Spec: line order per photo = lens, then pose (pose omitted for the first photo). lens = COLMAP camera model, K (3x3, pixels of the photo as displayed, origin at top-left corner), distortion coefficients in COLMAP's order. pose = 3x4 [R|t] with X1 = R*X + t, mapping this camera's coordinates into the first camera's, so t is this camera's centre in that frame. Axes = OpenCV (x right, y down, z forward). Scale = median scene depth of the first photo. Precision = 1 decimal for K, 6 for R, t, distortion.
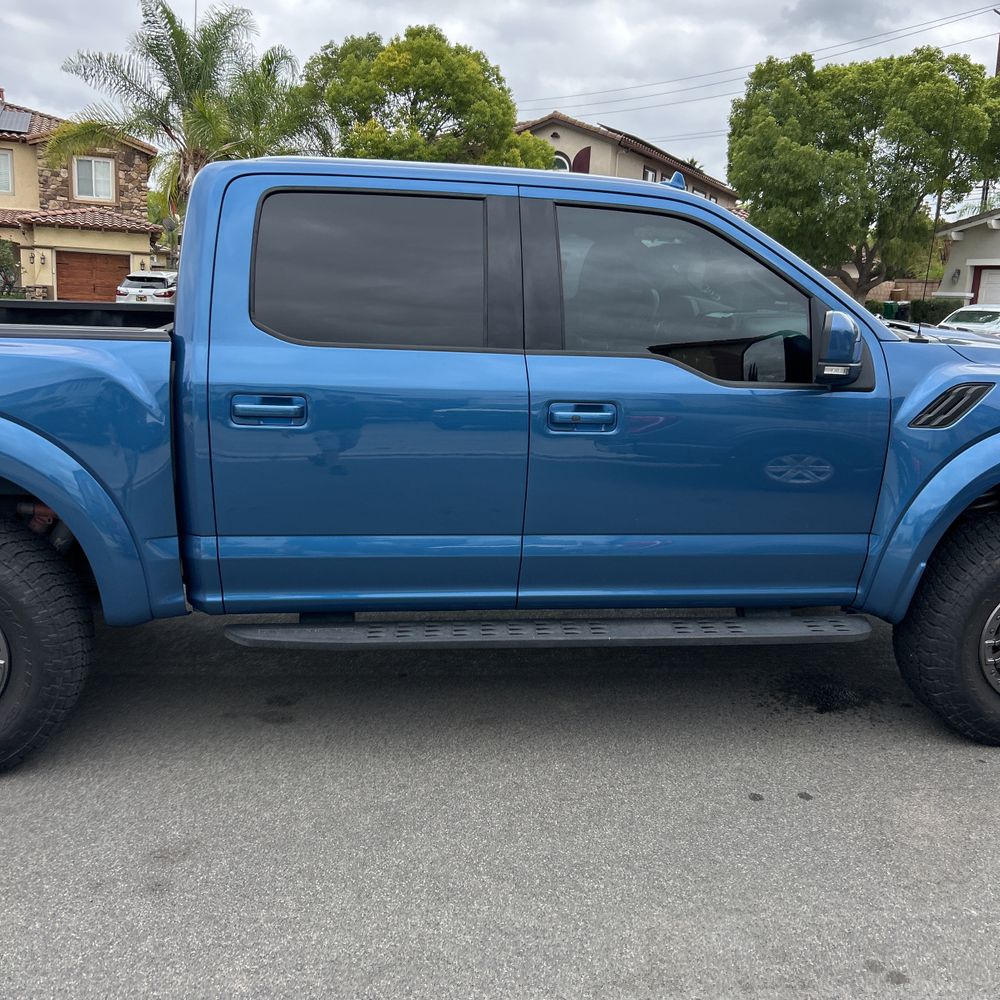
lens RADIAL K [[1013.0, 0, 489.3], [0, 1013.0, 502.9], [0, 0, 1]] dist [0.017138, 0.000000]
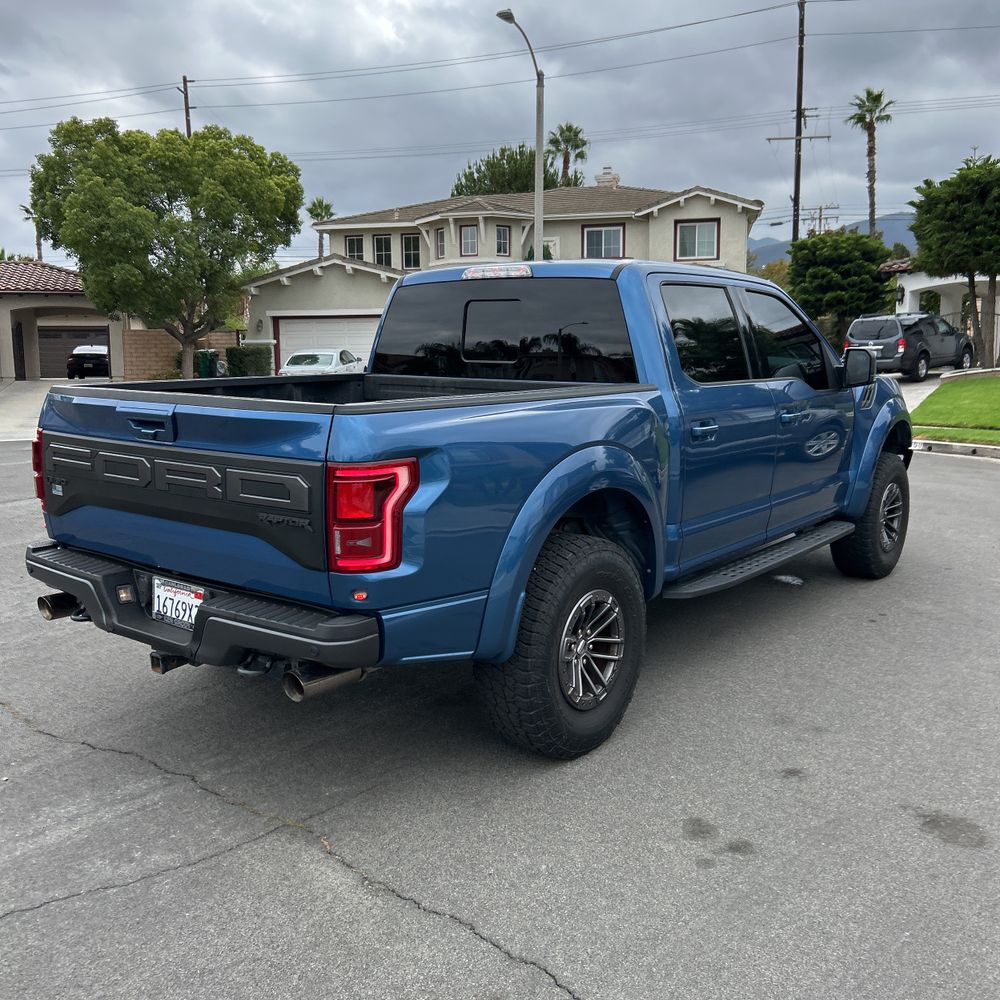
lens RADIAL K [[1013.0, 0, 498.5], [0, 1013.0, 495.4], [0, 0, 1]] dist [0.017138, 0.000000]
pose [[0.718583, -0.143025, 0.680575, -0.171697], [0.179847, 0.983551, 0.016806, -0.009098], [-0.671784, 0.110323, 0.732485, 0.014928]]
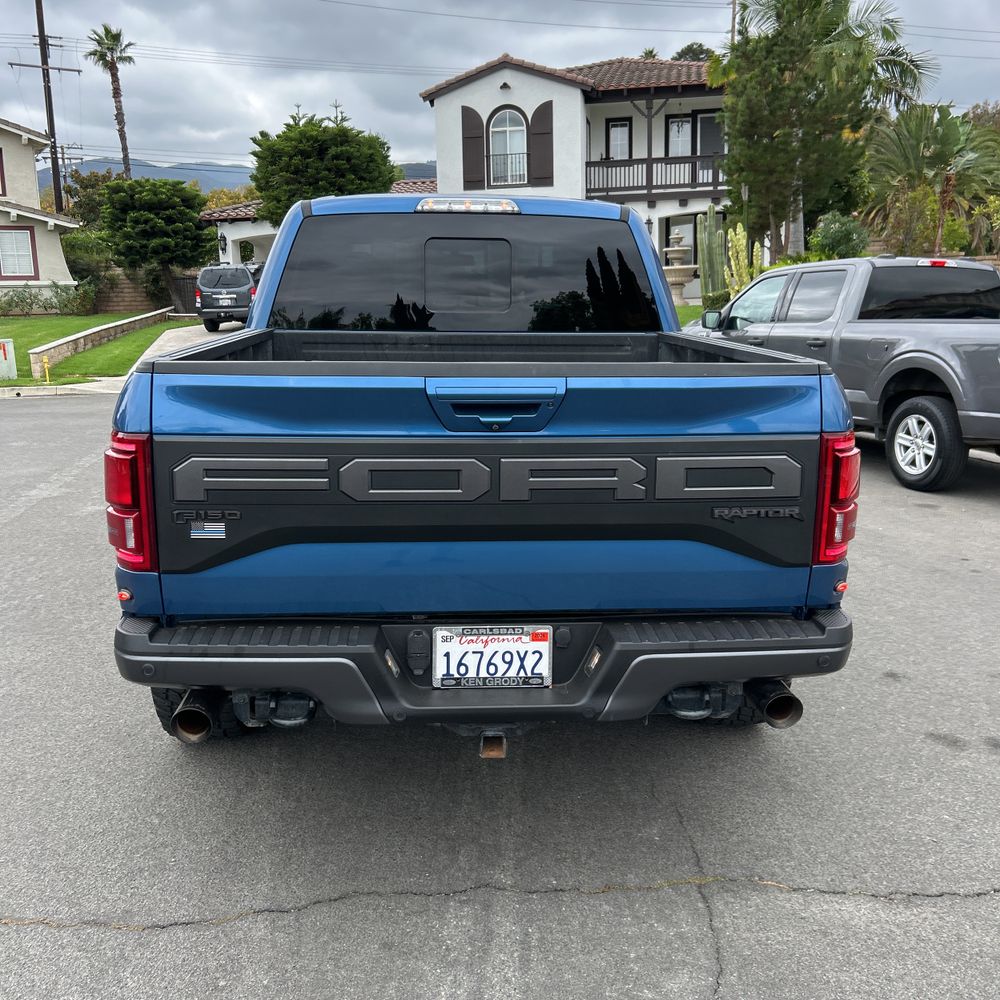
lens RADIAL K [[1013.0, 0, 503.6], [0, 1013.0, 491.9], [0, 0, 1]] dist [0.017138, 0.000000]
pose [[0.070594, -0.233329, 0.969832, -0.203186], [0.222326, 0.951481, 0.212731, -0.036177], [-0.972413, 0.200601, 0.119044, 0.130757]]
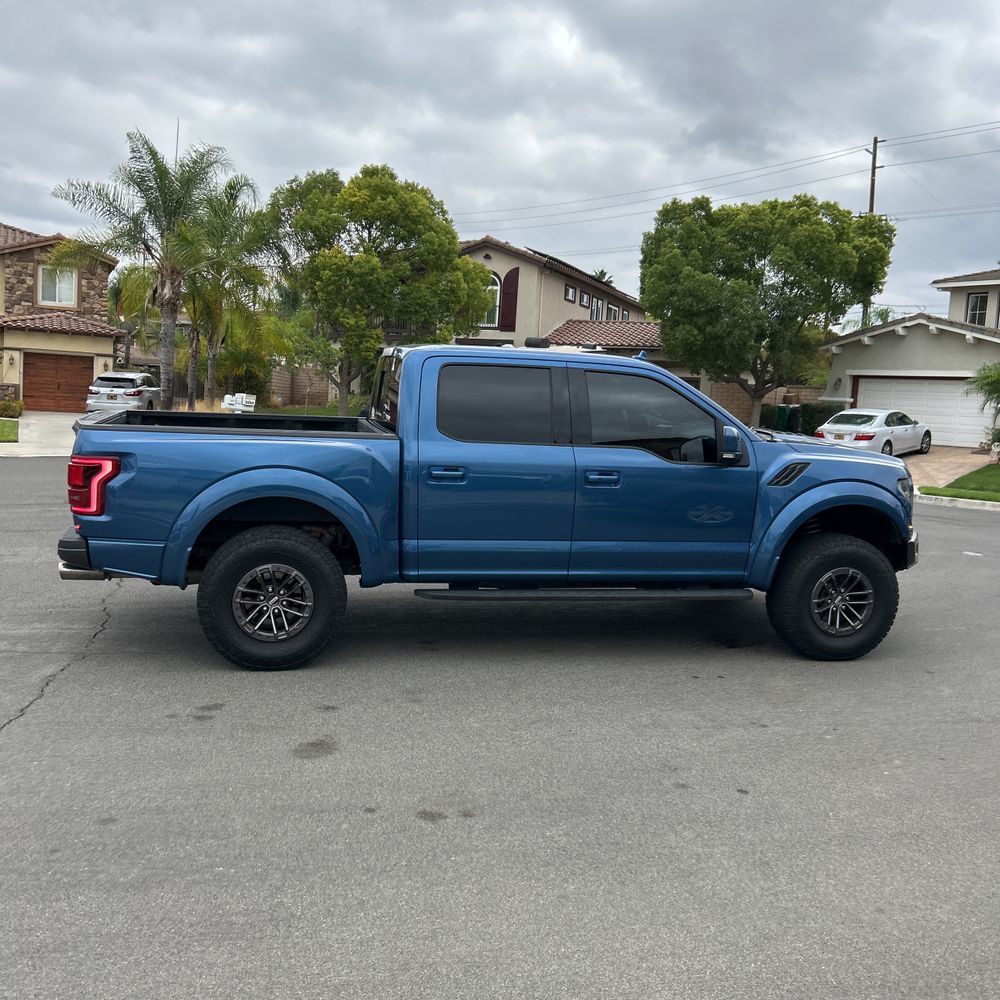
lens RADIAL K [[1013.0, 0, 485.6], [0, 1013.0, 502.3], [0, 0, 1]] dist [0.017138, 0.000000]
pose [[0.996763, -0.000155, 0.080397, -0.035615], [0.007686, 0.995602, -0.093373, 0.017212], [-0.080029, 0.093689, 0.992380, -0.111725]]
